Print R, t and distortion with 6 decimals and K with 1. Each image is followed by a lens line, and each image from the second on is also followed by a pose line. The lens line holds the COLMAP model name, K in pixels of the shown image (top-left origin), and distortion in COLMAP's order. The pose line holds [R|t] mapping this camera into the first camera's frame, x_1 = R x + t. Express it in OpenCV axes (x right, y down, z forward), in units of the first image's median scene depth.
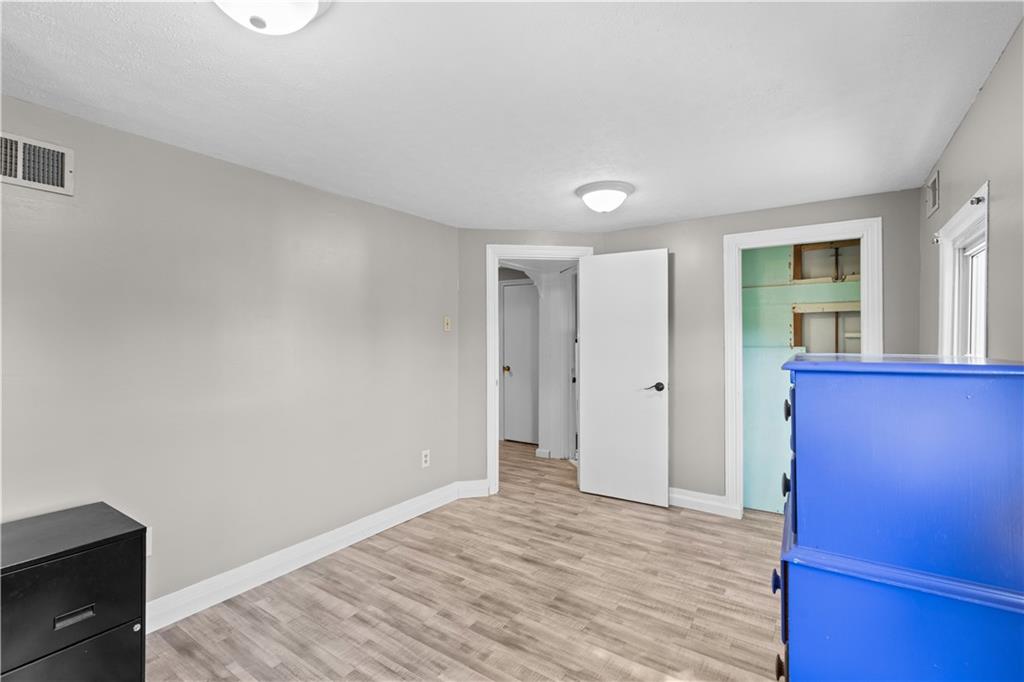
lens RADIAL K [[457.2, 0, 513.2], [0, 457.2, 341.6], [0, 0, 1]] dist [0.001356, -0.000173]
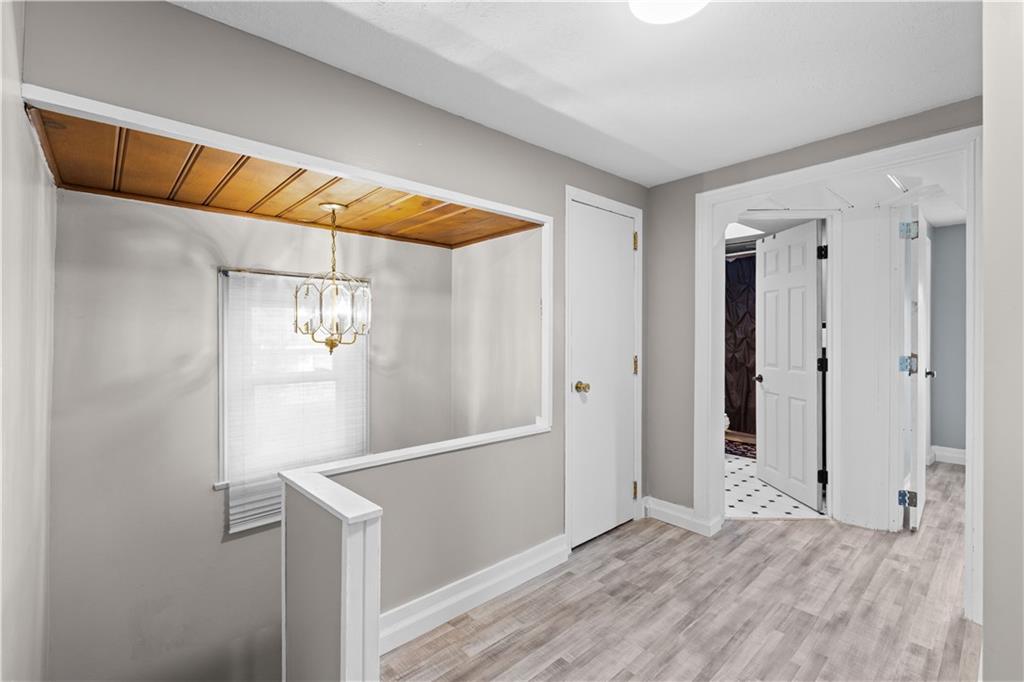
lens RADIAL K [[457.2, 0, 512.6], [0, 457.2, 336.3], [0, 0, 1]] dist [0.001356, -0.000173]
pose [[0.222682, -0.006276, 0.974871, -0.626813], [0.001878, 0.999980, 0.006008, 0.009922], [-0.974889, 0.000492, 0.222689, 1.305473]]
